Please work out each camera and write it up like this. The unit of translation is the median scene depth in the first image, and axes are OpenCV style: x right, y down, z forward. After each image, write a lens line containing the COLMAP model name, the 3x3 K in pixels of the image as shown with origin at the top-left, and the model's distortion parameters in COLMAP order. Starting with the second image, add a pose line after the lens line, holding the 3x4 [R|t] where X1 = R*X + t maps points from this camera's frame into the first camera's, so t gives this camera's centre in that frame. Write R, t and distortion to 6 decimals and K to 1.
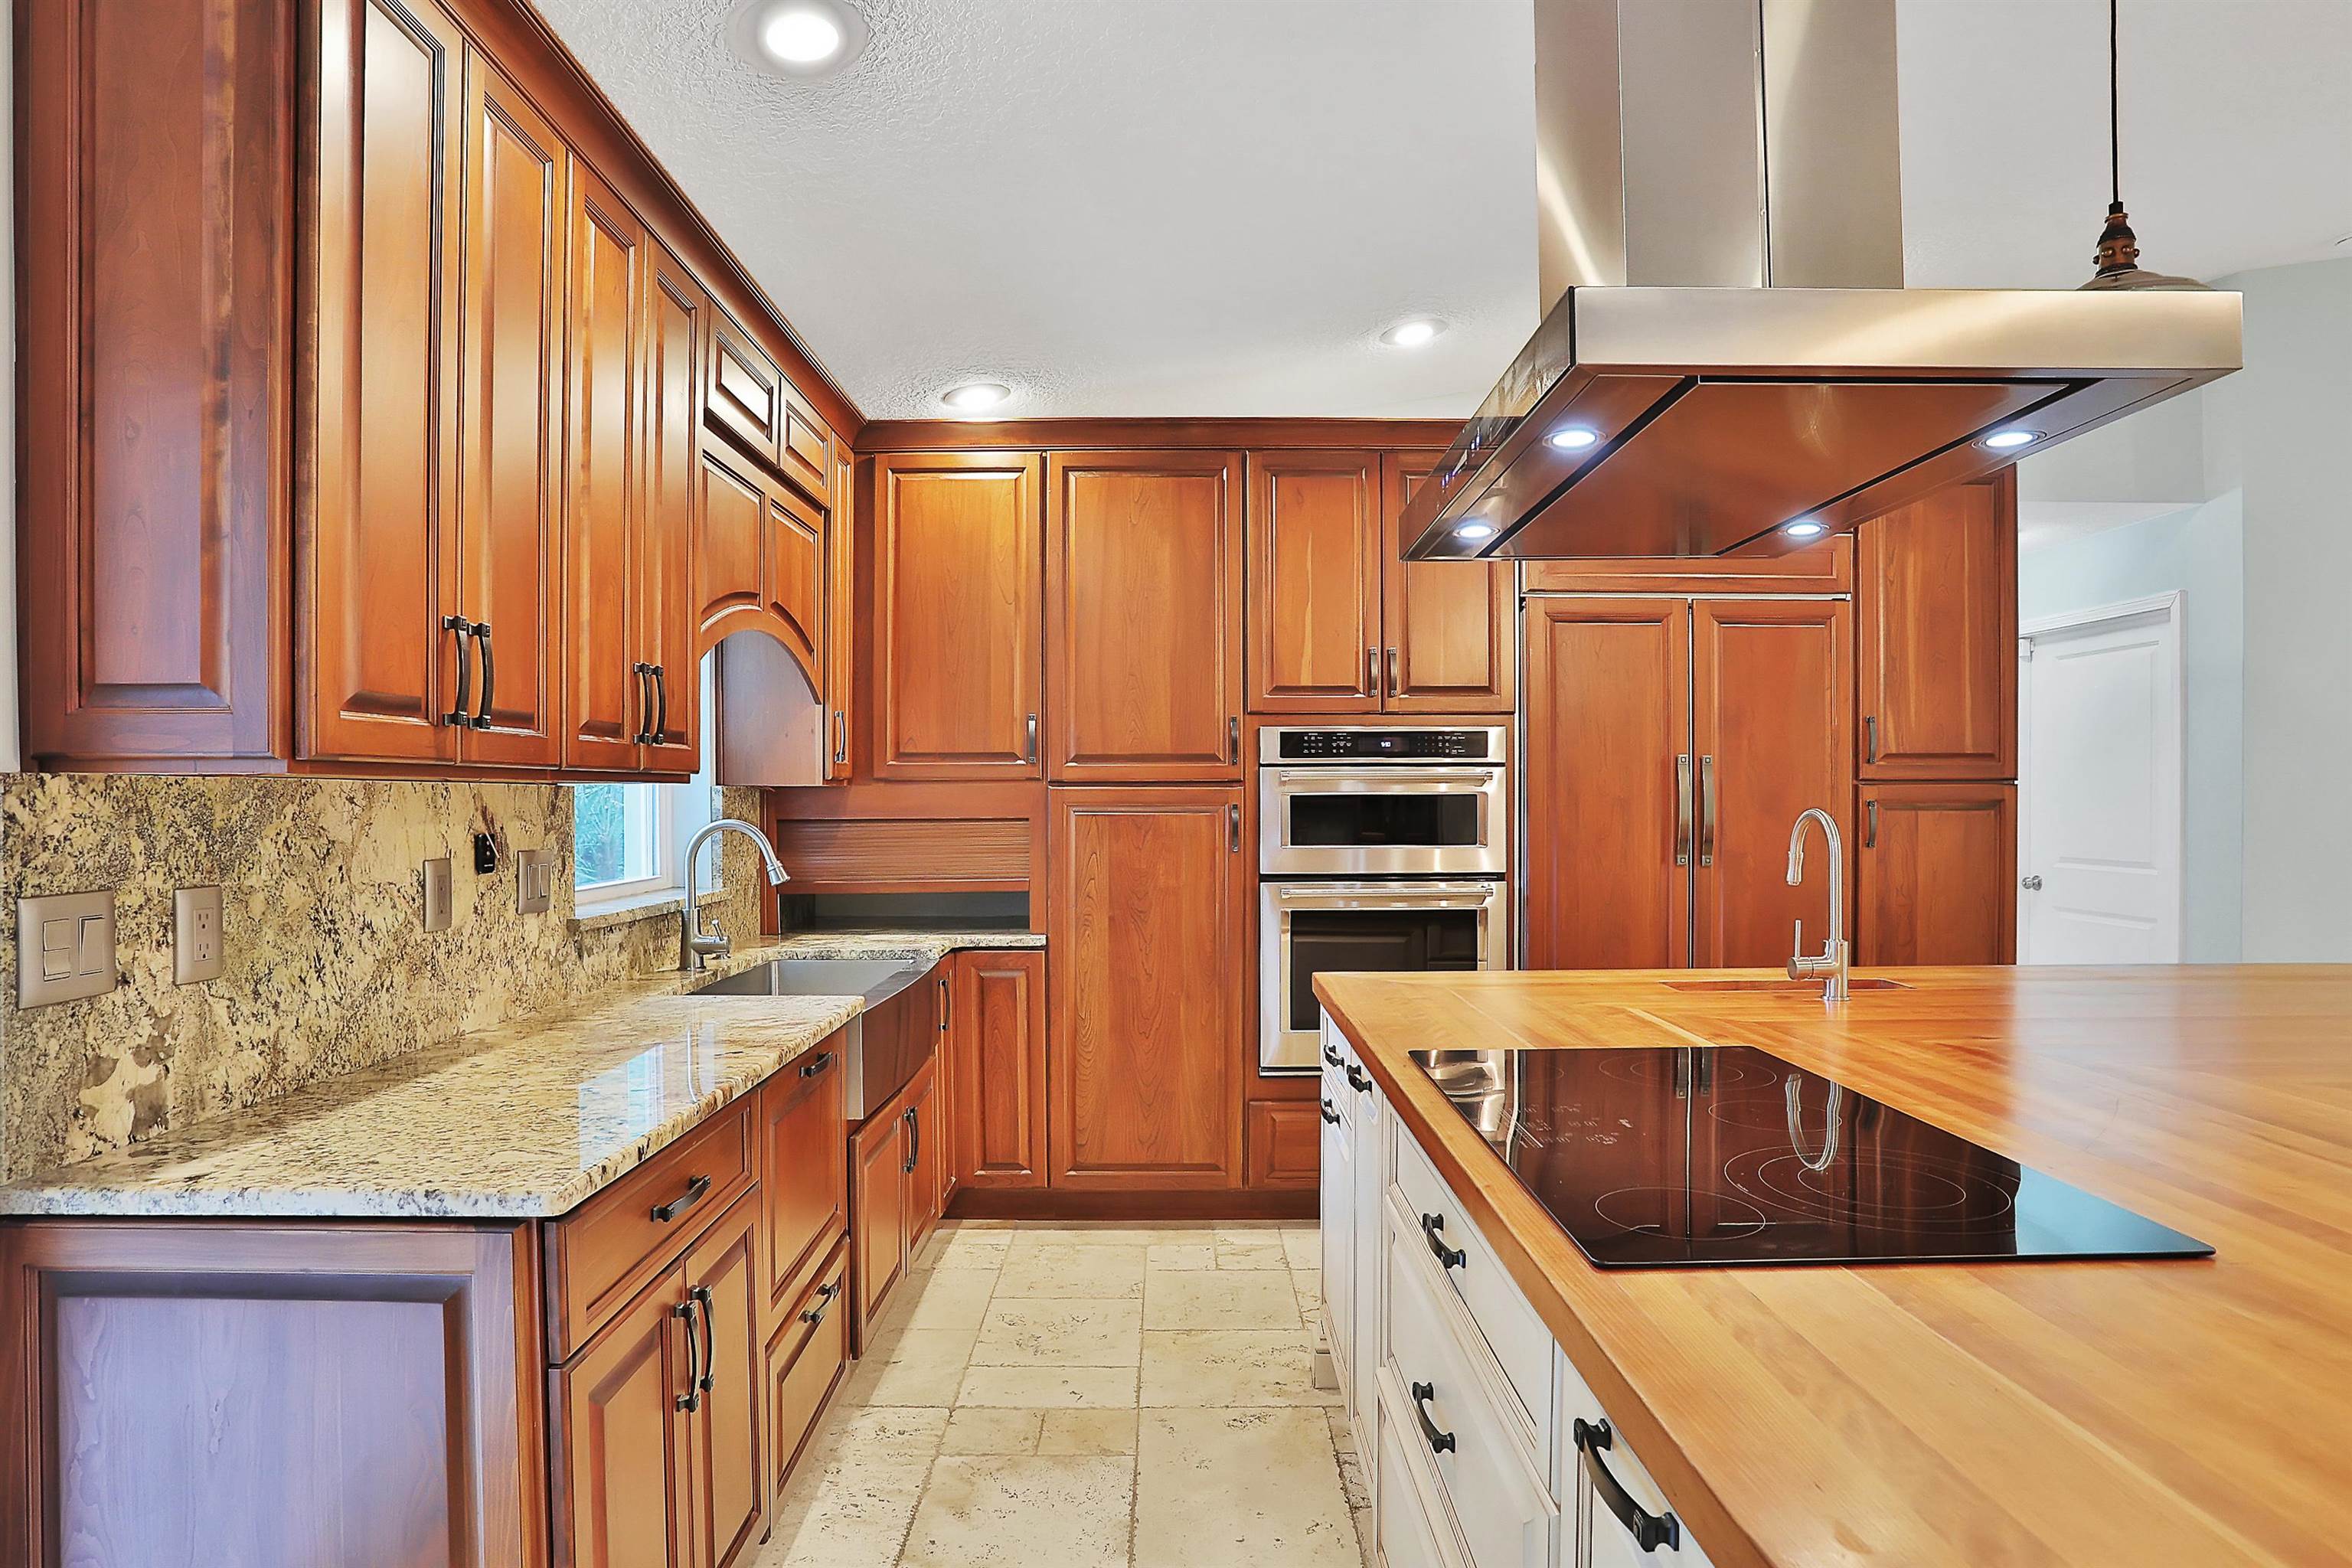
lens RADIAL K [[1216.3, 0, 1188.1], [0, 1216.3, 805.5], [0, 0, 1]] dist [-0.072841, 0.025642]
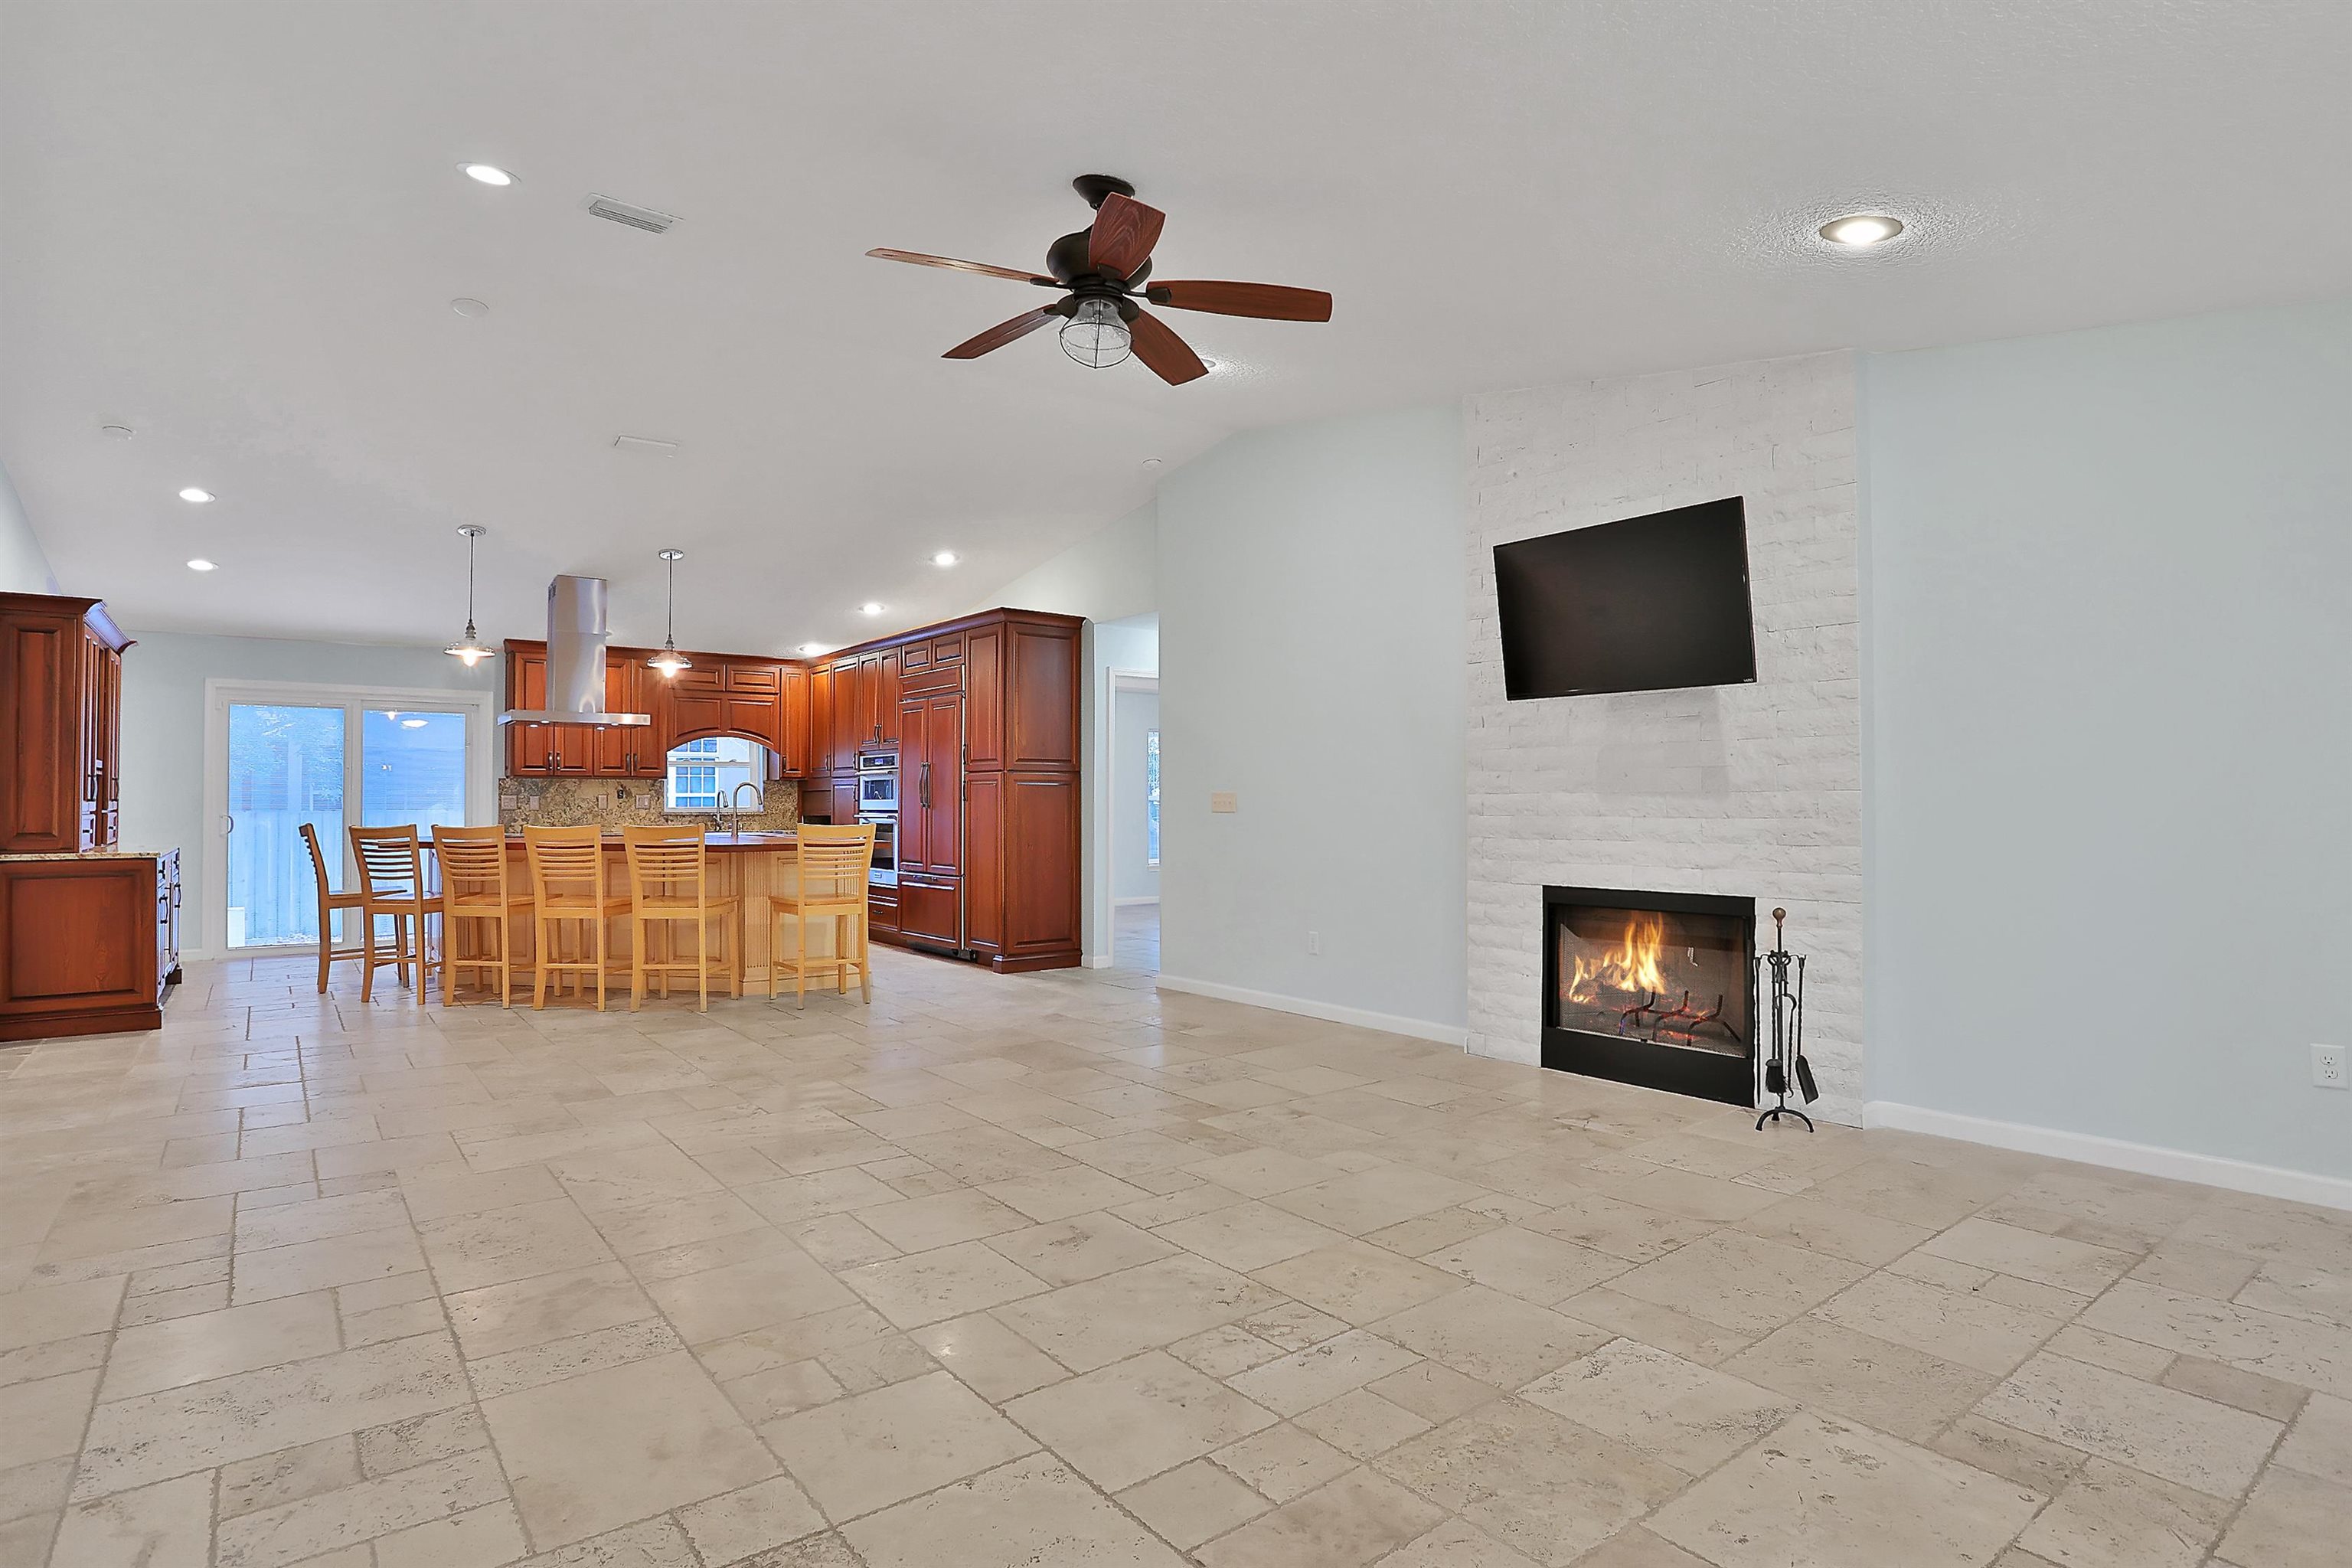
lens RADIAL K [[1216.3, 0, 1198.9], [0, 1216.3, 776.0], [0, 0, 1]] dist [-0.072841, 0.025642]
pose [[0.633985, -0.014522, -0.773209, 2.661956], [-0.001896, 0.999791, -0.020333, 0.034822], [0.773343, 0.014357, 0.633826, -0.136787]]
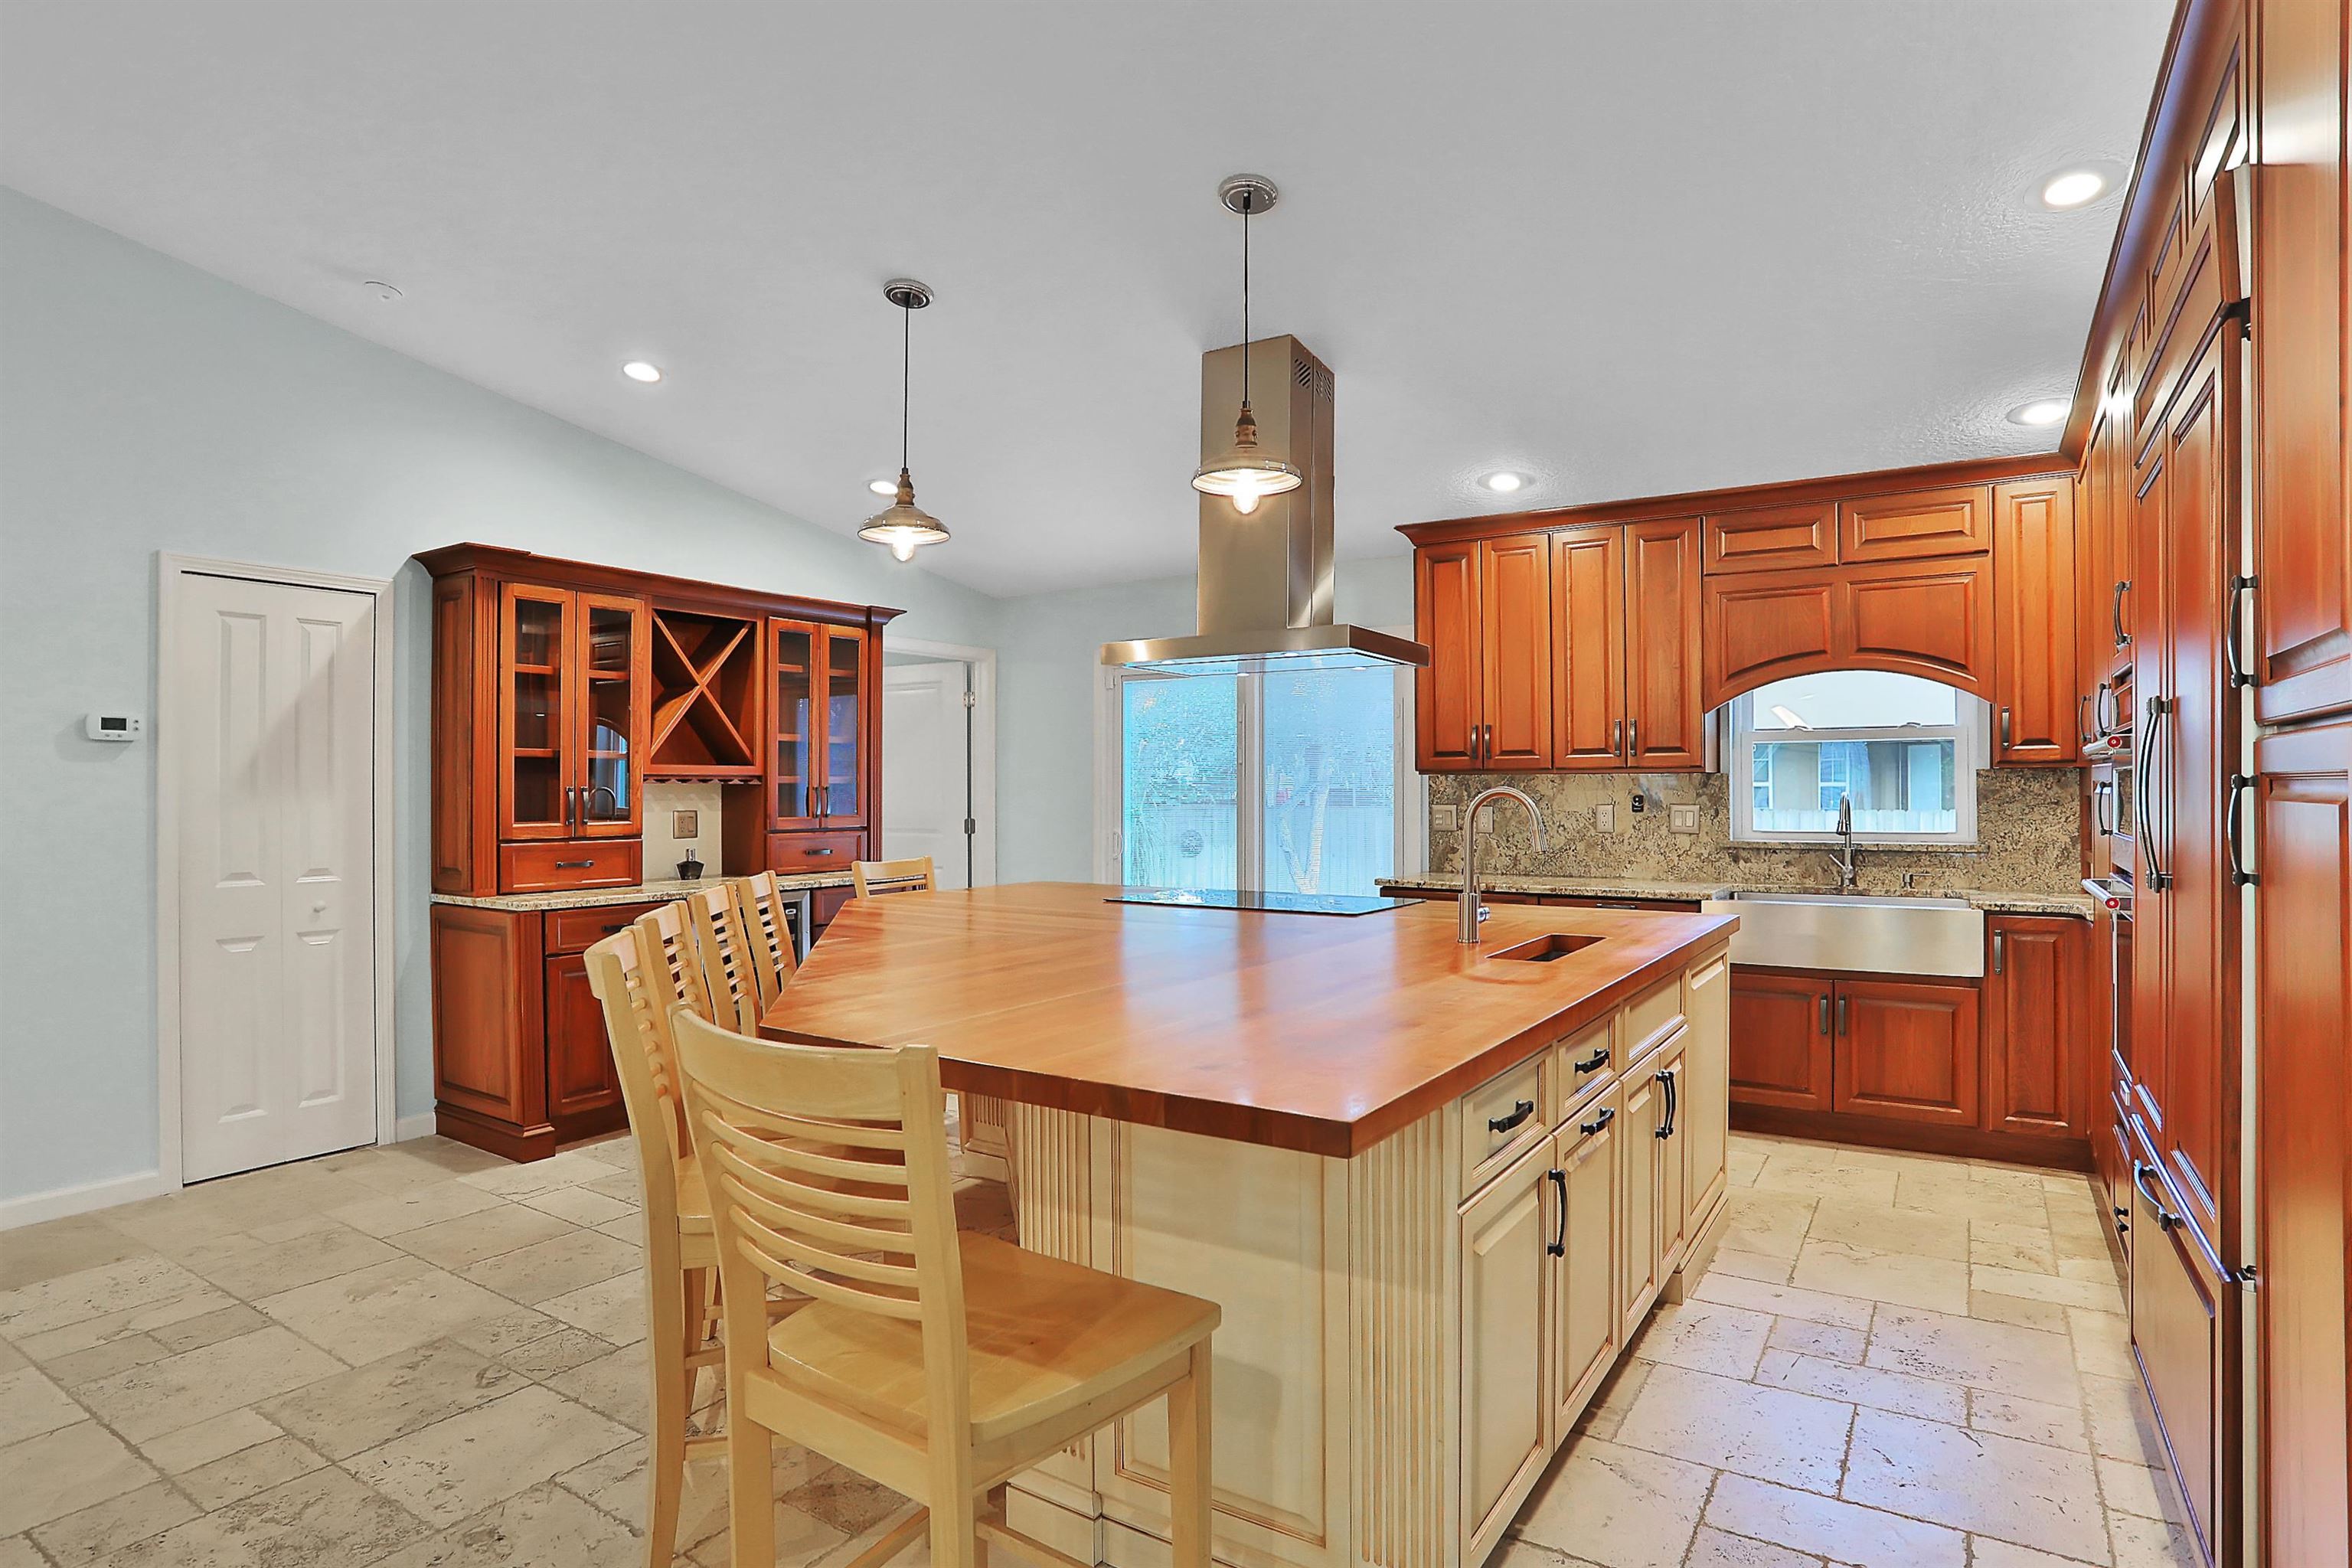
lens RADIAL K [[1216.3, 0, 1178.9], [0, 1216.3, 781.1], [0, 0, 1]] dist [-0.072841, 0.025642]
pose [[-0.537720, -0.002161, -0.843121, 1.121345], [-0.001143, 0.999998, -0.001834, 0.000593], [0.843123, -0.000022, -0.537721, 0.892397]]
